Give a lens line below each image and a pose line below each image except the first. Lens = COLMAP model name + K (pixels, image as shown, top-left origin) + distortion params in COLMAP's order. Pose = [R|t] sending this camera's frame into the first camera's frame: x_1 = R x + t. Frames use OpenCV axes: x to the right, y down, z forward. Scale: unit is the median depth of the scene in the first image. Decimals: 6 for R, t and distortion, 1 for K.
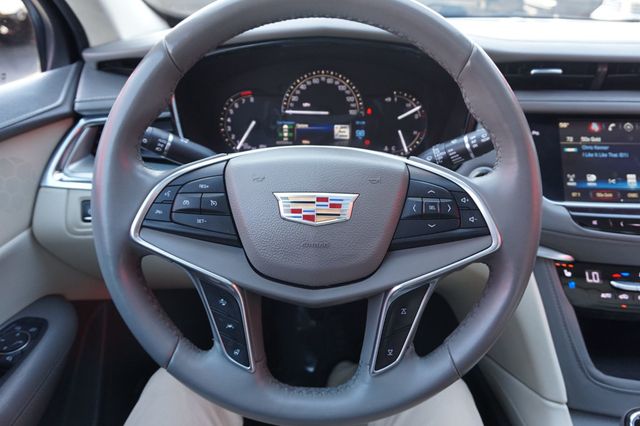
lens RADIAL K [[435.3, 0, 320.0], [0, 435.3, 213.0], [0, 0, 1]] dist [-0.041883, 0.042661]
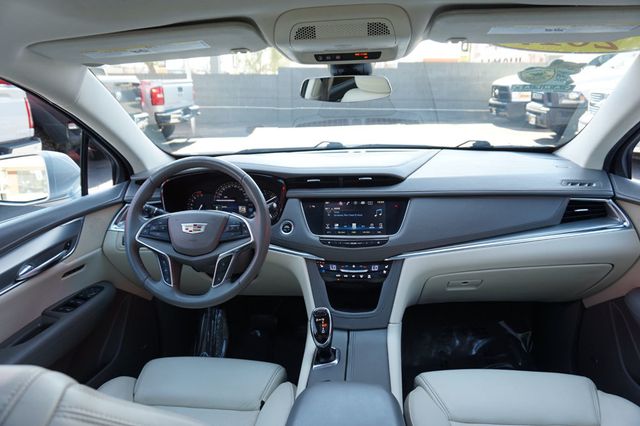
lens RADIAL K [[435.3, 0, 320.0], [0, 435.3, 213.0], [0, 0, 1]] dist [-0.041883, 0.042661]
pose [[0.994618, -0.015991, -0.102372, 0.802385], [-0.006757, 0.975906, -0.218085, 0.366243], [0.103393, 0.217603, 0.970546, -1.276321]]
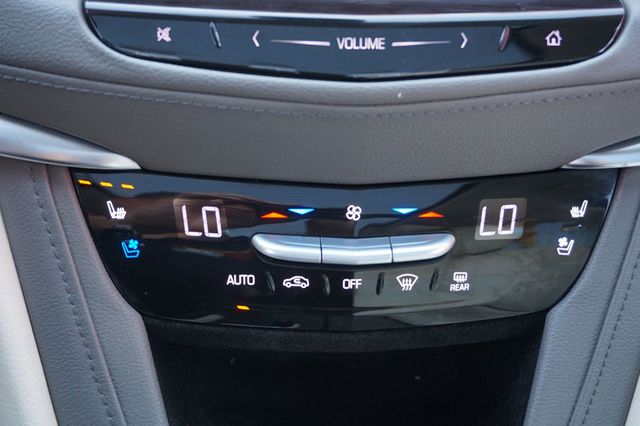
lens RADIAL K [[732.6, 0, 323.3], [0, 732.6, 214.8], [0, 0, 1]] dist [0.022439, 0.012864]
pose [[0.997006, -0.013478, 0.076141, 0.680280], [0.003611, 0.991733, 0.128267, 0.076423], [-0.077241, -0.127608, 0.988812, 0.476038]]
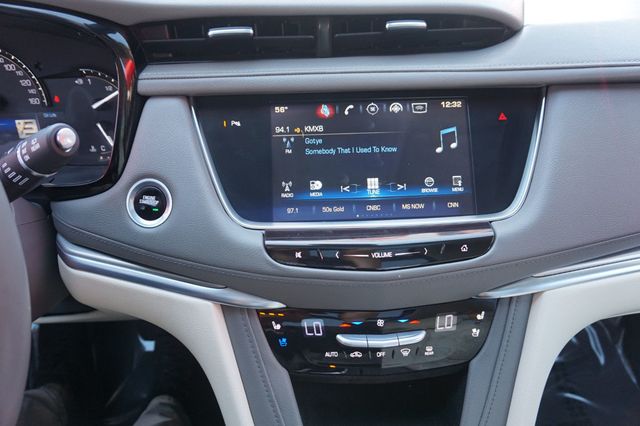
lens RADIAL K [[435.3, 0, 320.0], [0, 435.3, 213.0], [0, 0, 1]] dist [-0.041883, 0.042661]
pose [[0.998126, -0.046995, 0.039187, 0.625477], [0.044919, 0.997621, 0.052286, -0.075442], [-0.041551, -0.050428, 0.997863, 0.307216]]
